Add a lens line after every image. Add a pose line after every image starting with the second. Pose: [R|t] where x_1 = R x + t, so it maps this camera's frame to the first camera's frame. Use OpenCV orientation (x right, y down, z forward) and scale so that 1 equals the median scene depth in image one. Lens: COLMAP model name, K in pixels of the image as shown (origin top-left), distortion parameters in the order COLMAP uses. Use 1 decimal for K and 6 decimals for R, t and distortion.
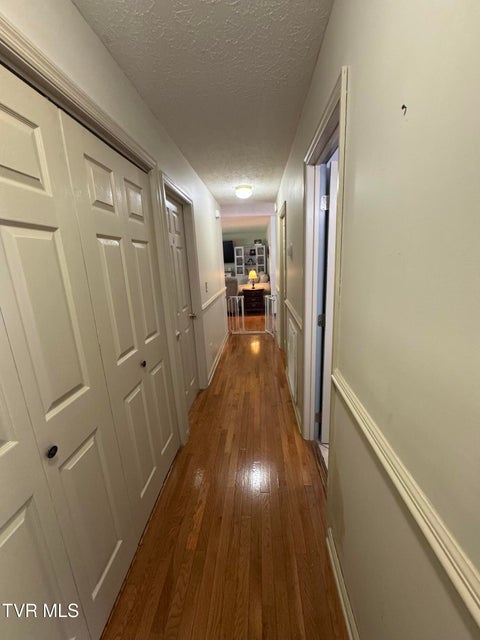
lens RADIAL K [[254.9, 0, 241.6], [0, 254.9, 320.2], [0, 0, 1]] dist [-0.007235, -0.000035]
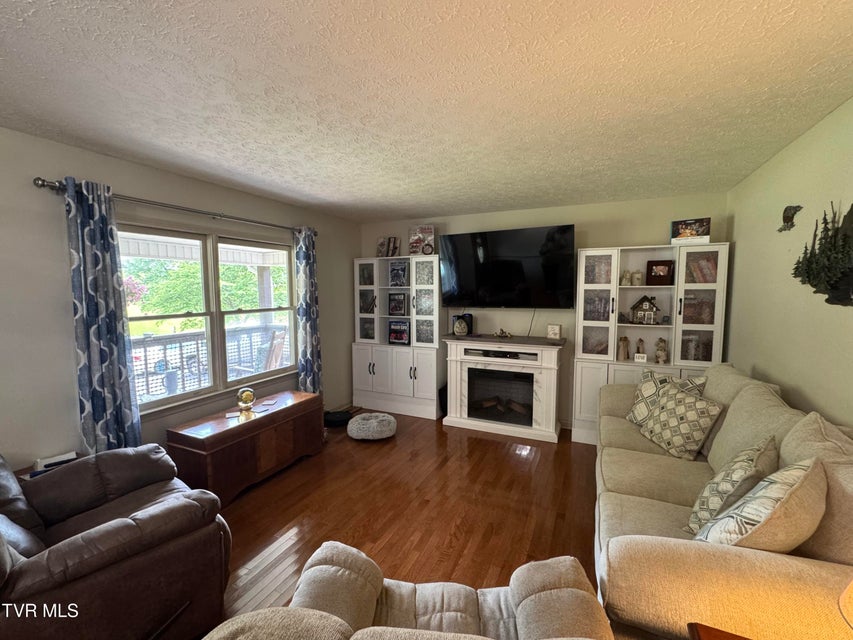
lens RADIAL K [[374.3, 0, 424.5], [0, 374.3, 320.4], [0, 0, 1]] dist [-0.002742, 0.001388]
pose [[0.930884, 0.076372, -0.357243, -0.033785], [-0.123570, 0.986087, -0.111185, -0.154496], [0.343781, 0.147645, 0.927370, 0.601911]]
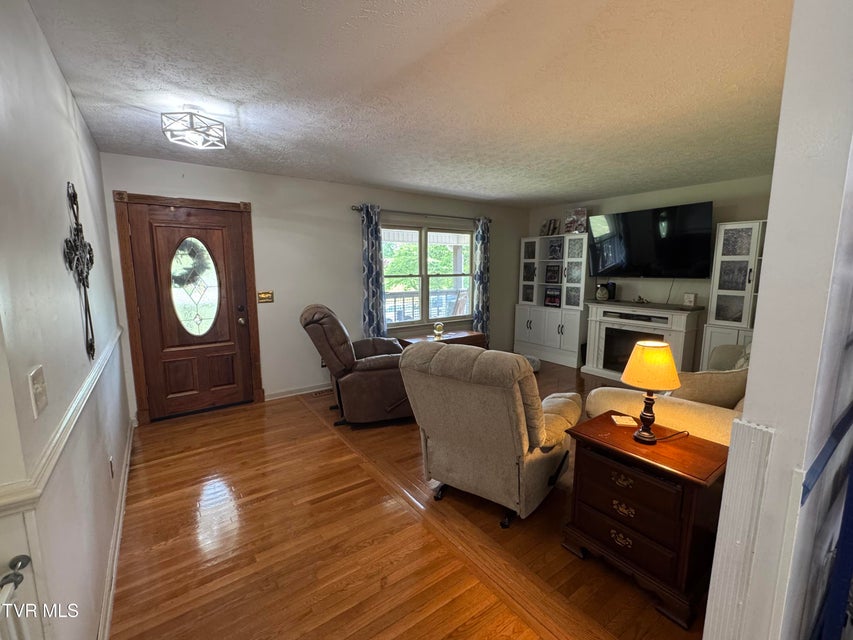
lens RADIAL K [[374.3, 0, 426.6], [0, 374.3, 320.5], [0, 0, 1]] dist [-0.002742, 0.001388]
pose [[0.637801, 0.159135, -0.753582, 0.092435], [-0.206328, 0.977963, 0.031890, -0.129516], [0.742050, 0.135145, 0.656580, 0.502263]]
